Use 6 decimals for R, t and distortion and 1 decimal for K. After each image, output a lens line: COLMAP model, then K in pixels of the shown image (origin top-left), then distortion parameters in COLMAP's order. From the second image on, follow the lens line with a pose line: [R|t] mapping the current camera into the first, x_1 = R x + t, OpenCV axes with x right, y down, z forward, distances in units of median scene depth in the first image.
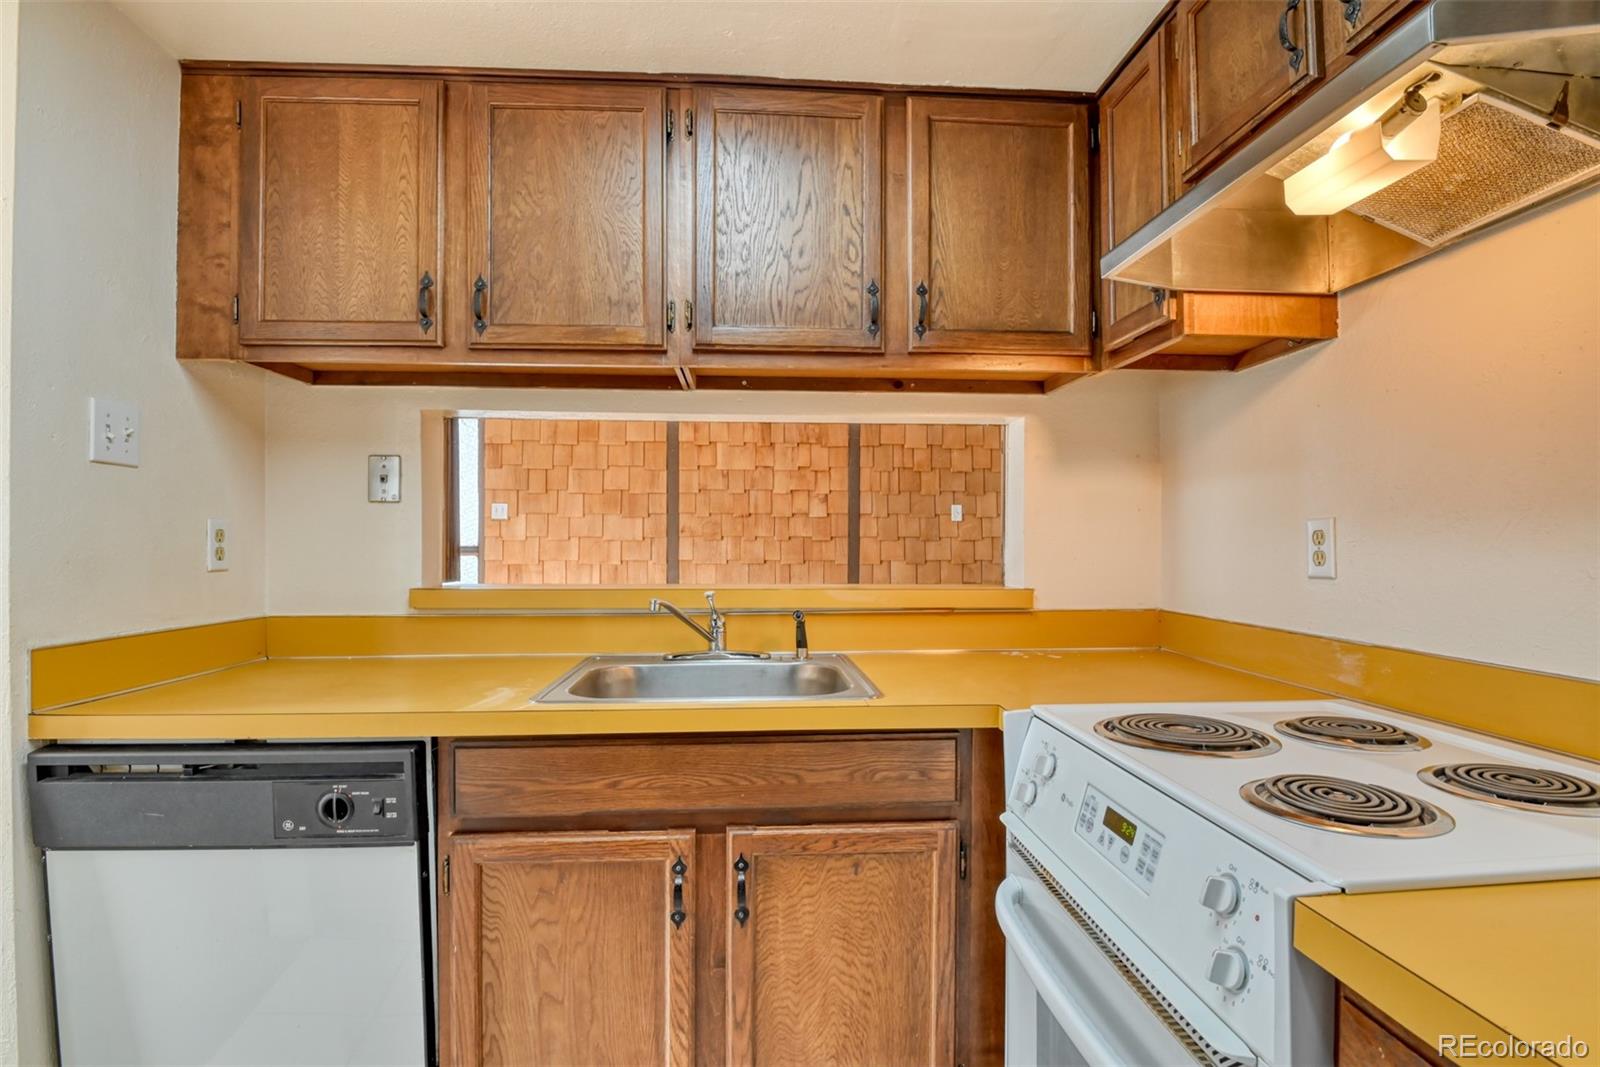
lens RADIAL K [[774.5, 0, 808.9], [0, 774.5, 526.9], [0, 0, 1]] dist [-0.023140, -0.001699]
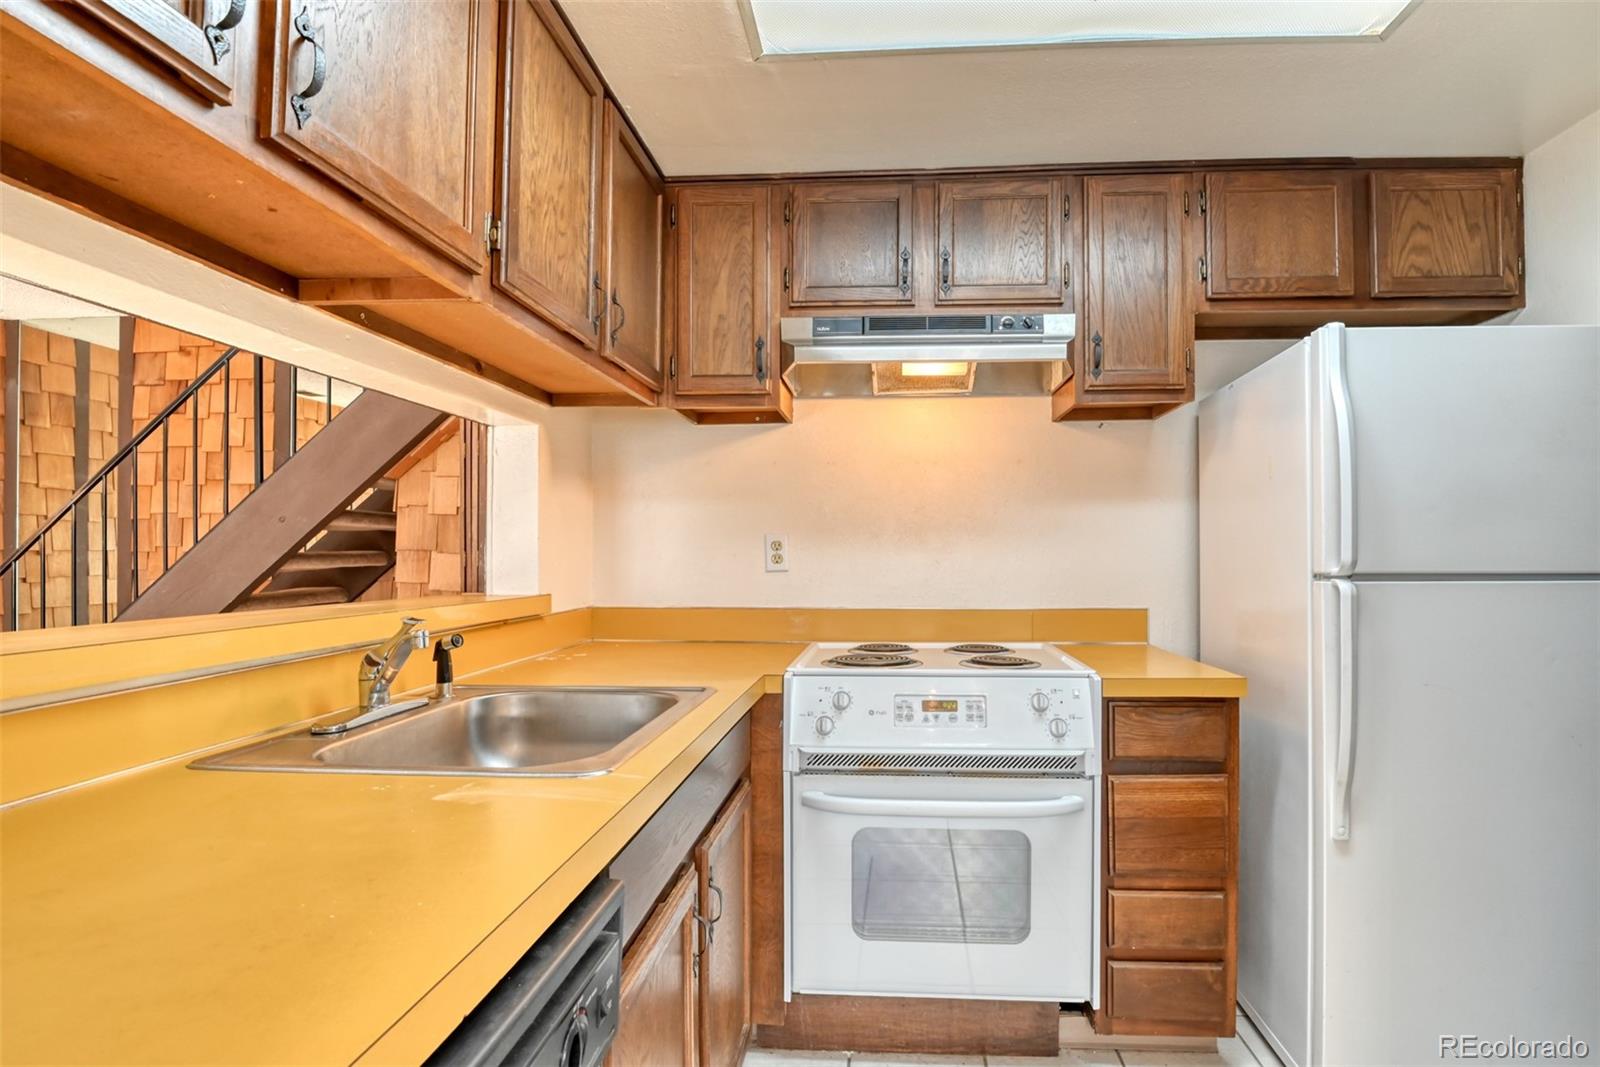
lens RADIAL K [[797.9, 0, 835.6], [0, 797.9, 540.8], [0, 0, 1]] dist [-0.023179, -0.002102]
pose [[0.149660, 0.014148, 0.988636, -0.234514], [-0.016815, 0.999789, -0.011762, 0.005088], [-0.988595, -0.014864, 0.149866, 0.155525]]
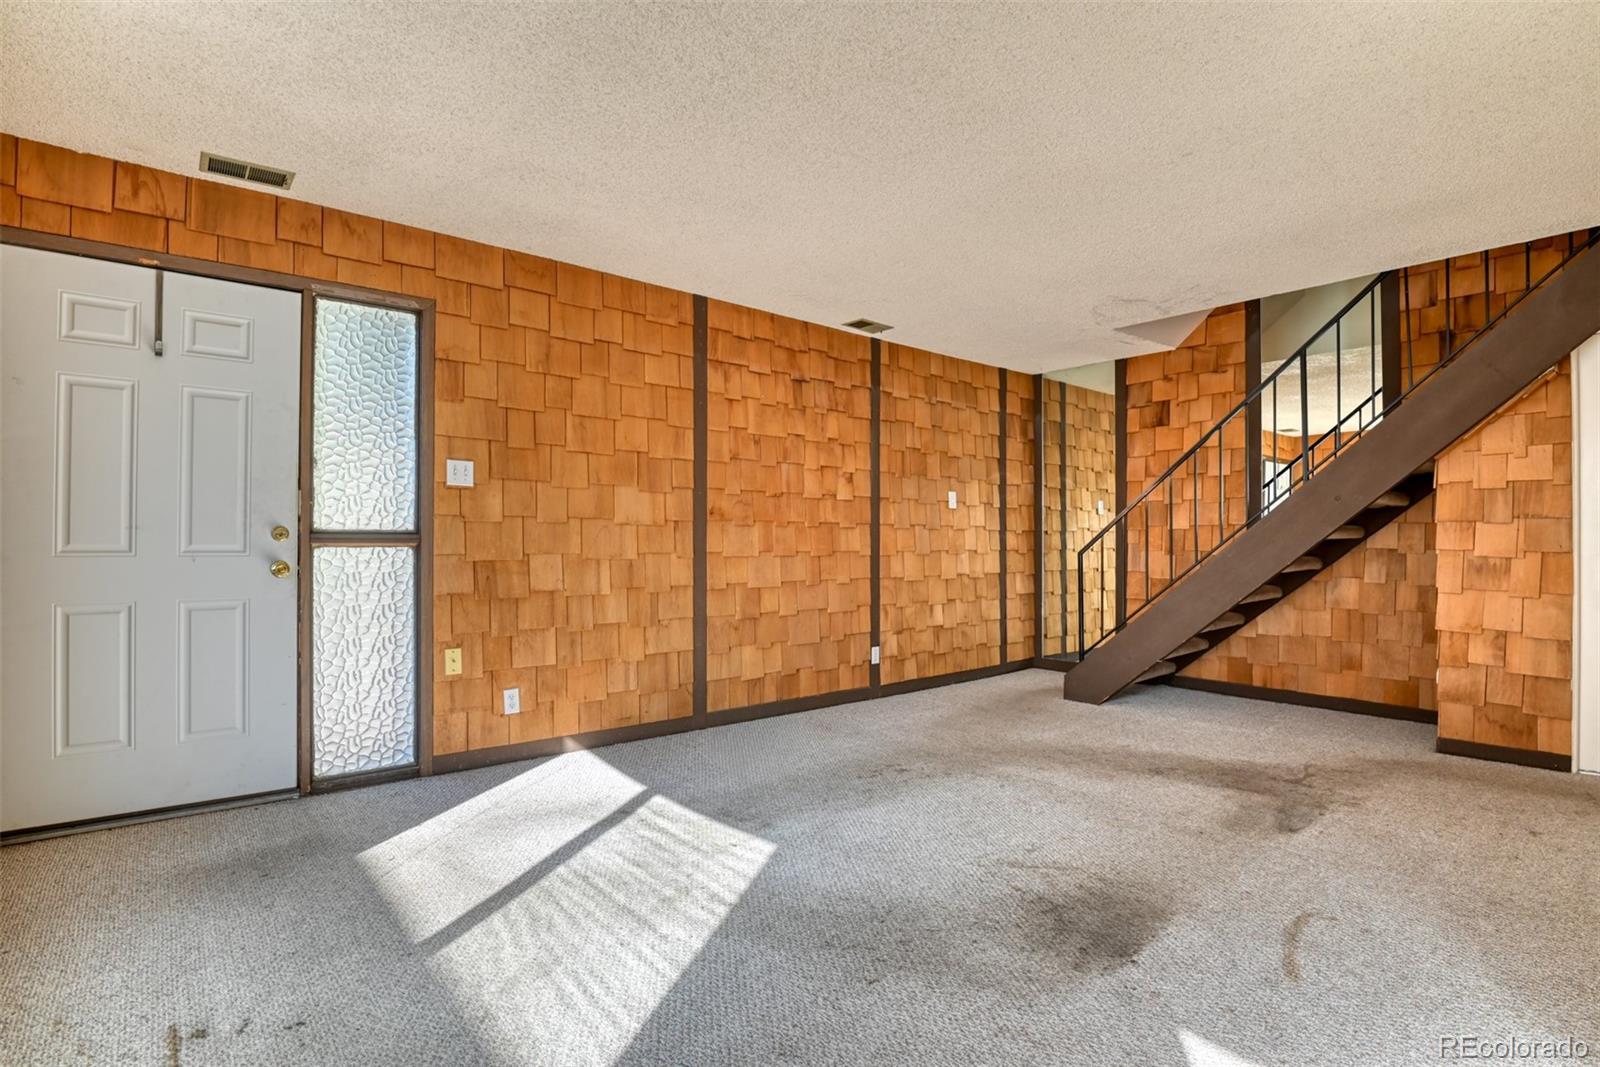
lens RADIAL K [[778.9, 0, 798.2], [0, 778.9, 541.0], [0, 0, 1]] dist [-0.021609, -0.005268]
pose [[0.819434, 0.000950, 0.573173, -0.529110], [-0.007649, 0.999928, 0.009277, 0.025292], [-0.573122, -0.011986, 0.819382, 0.344794]]
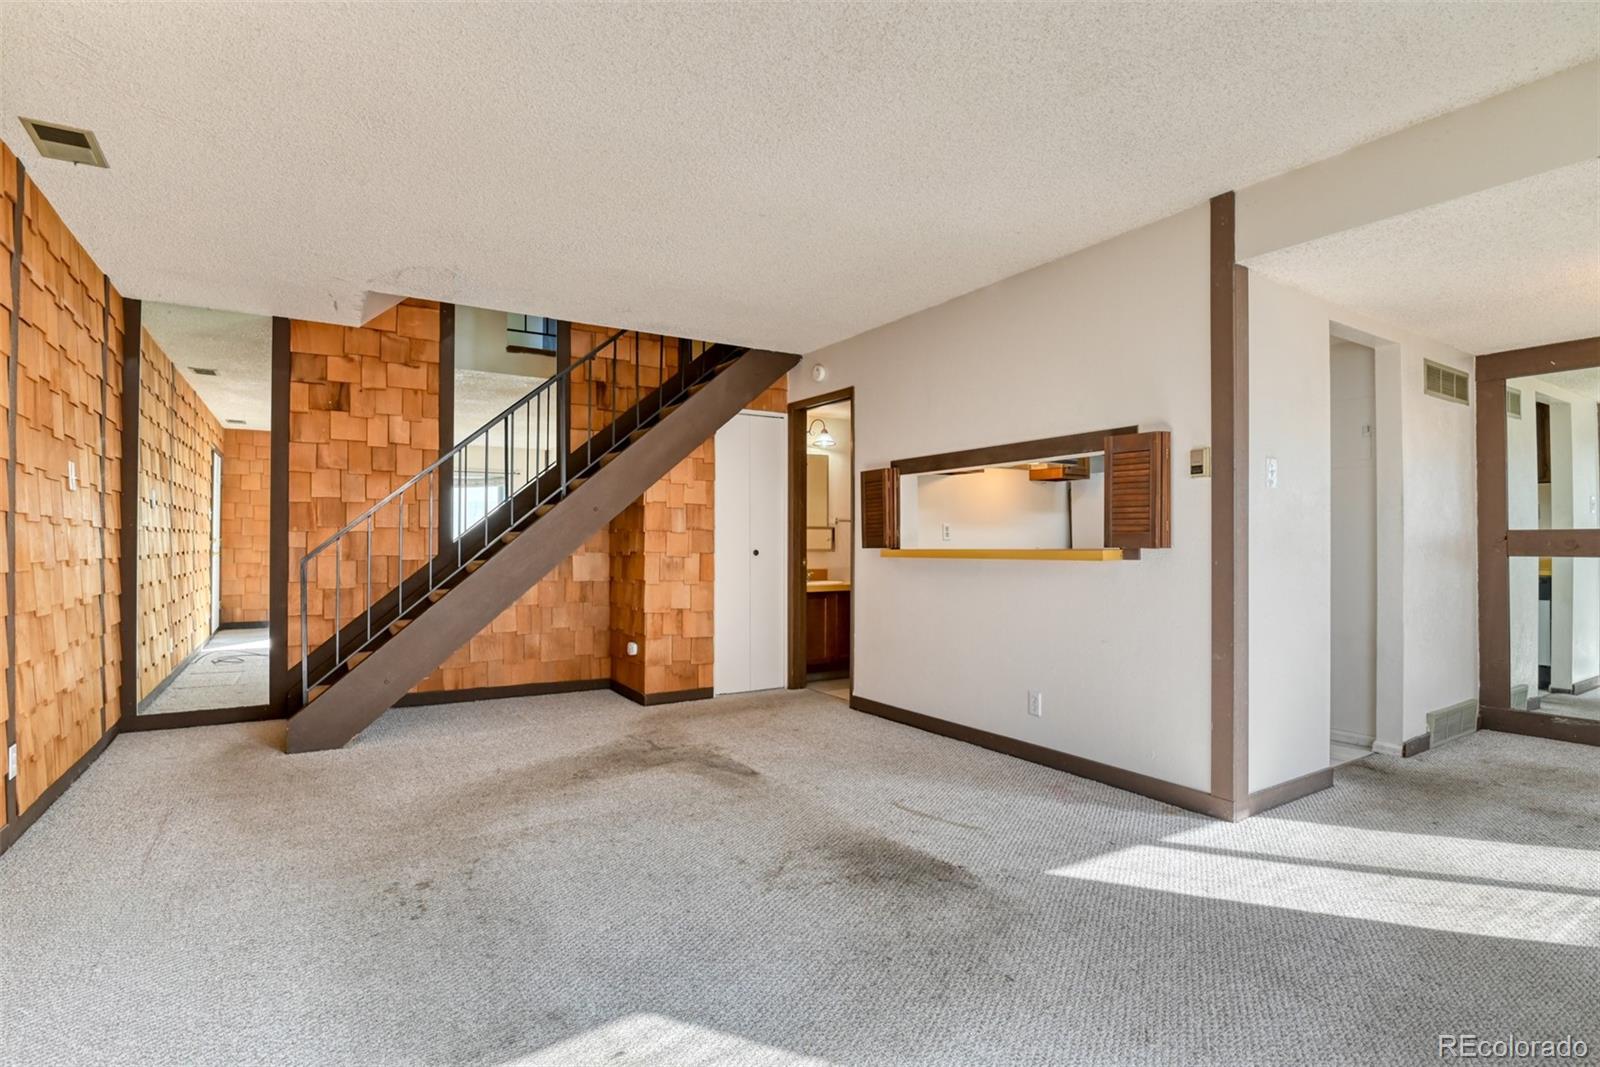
lens RADIAL K [[788.4, 0, 800.0], [0, 788.4, 533.5], [0, 0, 1]] dist [-0.020659, -0.000516]
pose [[-0.463082, 0.013006, 0.886220, -0.575303], [-0.012495, 0.999697, -0.021201, 0.030577], [-0.886227, -0.020891, -0.462779, 0.826637]]
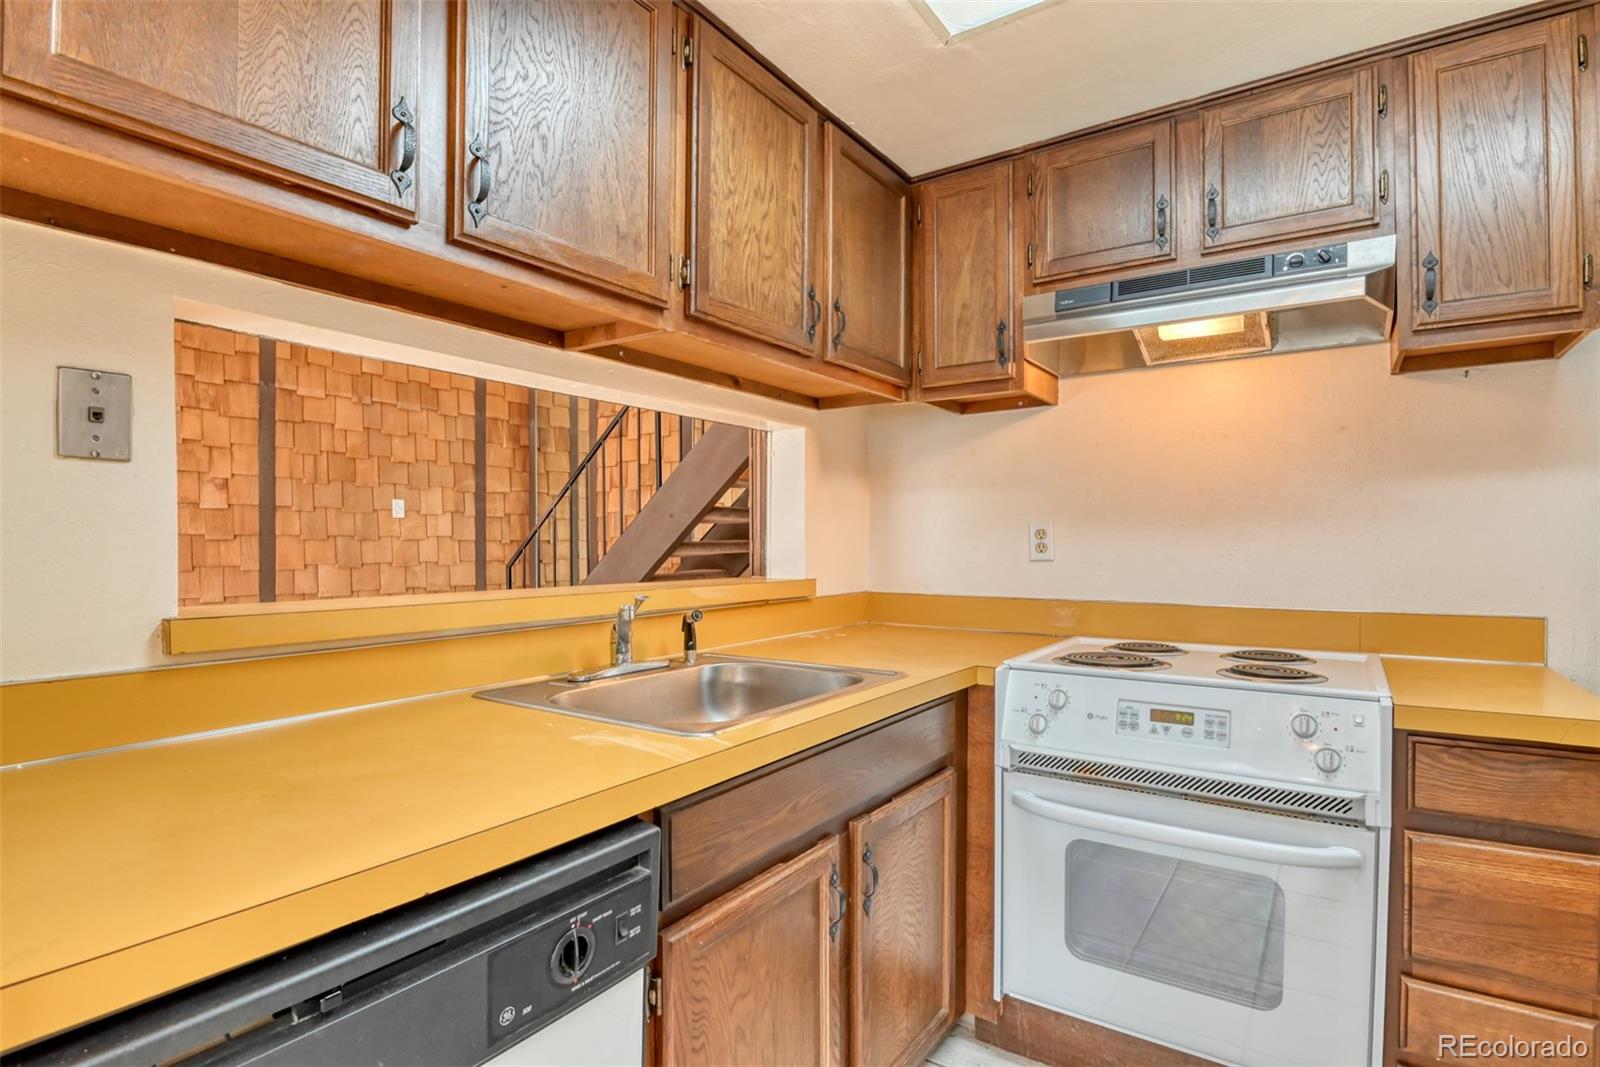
lens RADIAL K [[778.9, 0, 798.2], [0, 778.9, 541.0], [0, 0, 1]] dist [-0.021609, -0.005268]
pose [[0.636523, -0.000801, 0.771258, -0.206275], [-0.011909, 0.999870, 0.010866, 0.003850], [-0.771166, -0.016101, 0.636430, 0.095210]]
